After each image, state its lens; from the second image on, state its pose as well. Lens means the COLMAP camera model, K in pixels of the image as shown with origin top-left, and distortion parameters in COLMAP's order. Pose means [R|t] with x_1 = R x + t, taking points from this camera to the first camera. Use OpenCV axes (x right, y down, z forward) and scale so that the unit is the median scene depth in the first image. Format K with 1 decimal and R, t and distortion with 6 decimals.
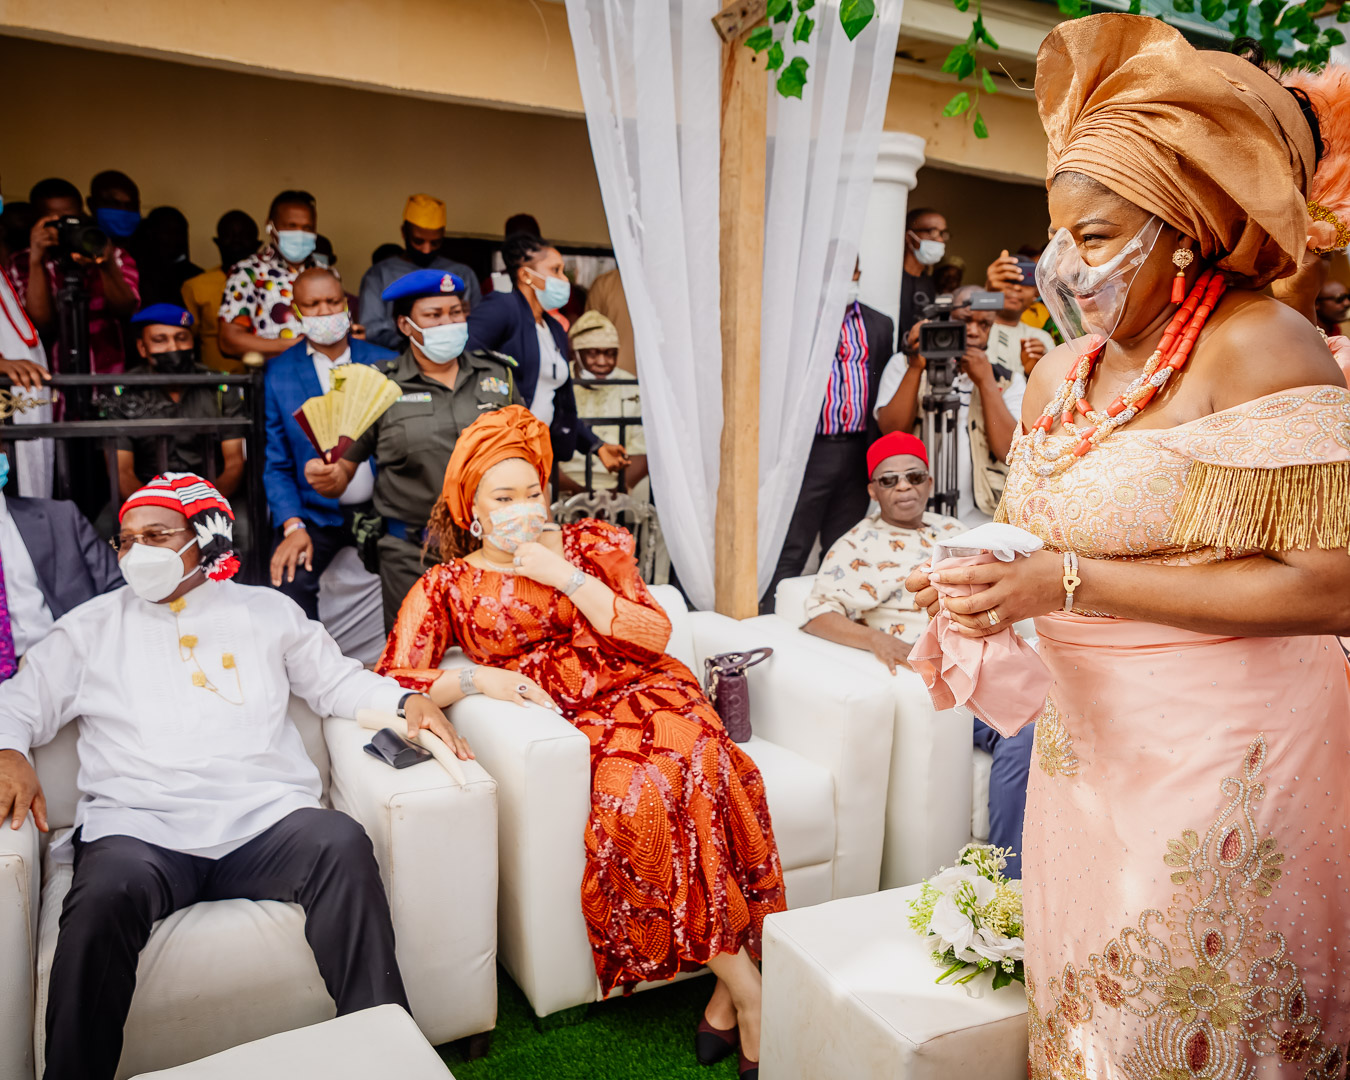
lens RADIAL K [[991.5, 0, 675.0], [0, 991.5, 540.0], [0, 0, 1]] dist [-0.003666, -0.003727]
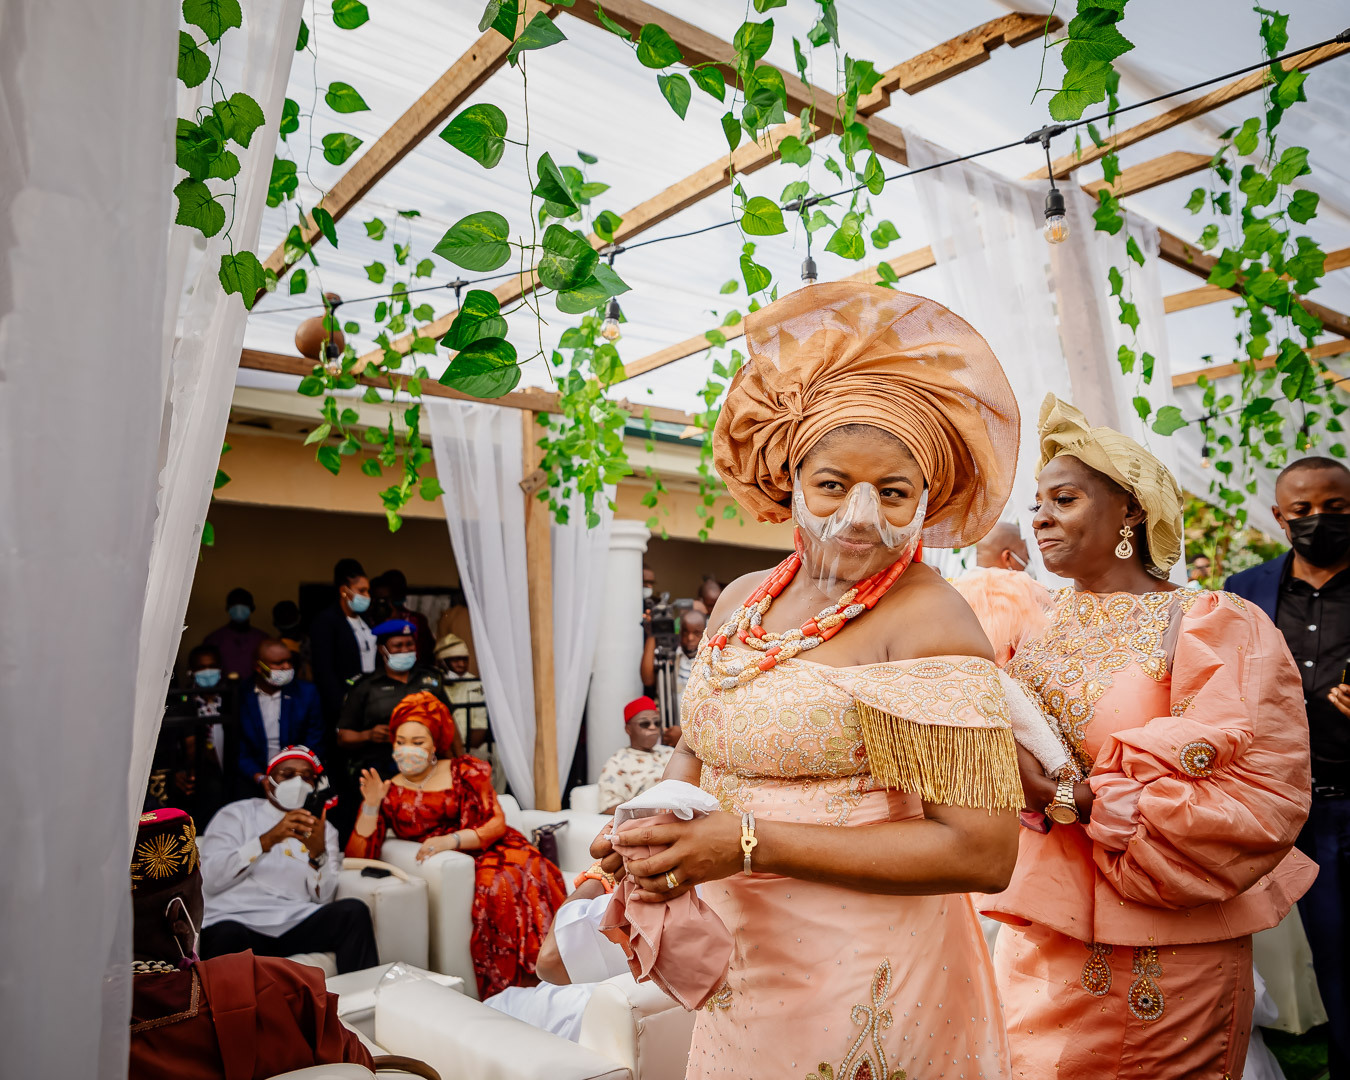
lens RADIAL K [[991.5, 0, 675.0], [0, 991.5, 540.0], [0, 0, 1]] dist [-0.003666, -0.003727]
pose [[0.981624, -0.036225, 0.187355, -0.038263], [0.089304, 0.954872, -0.283273, 0.192620], [-0.168639, 0.294799, 0.940561, -1.102798]]
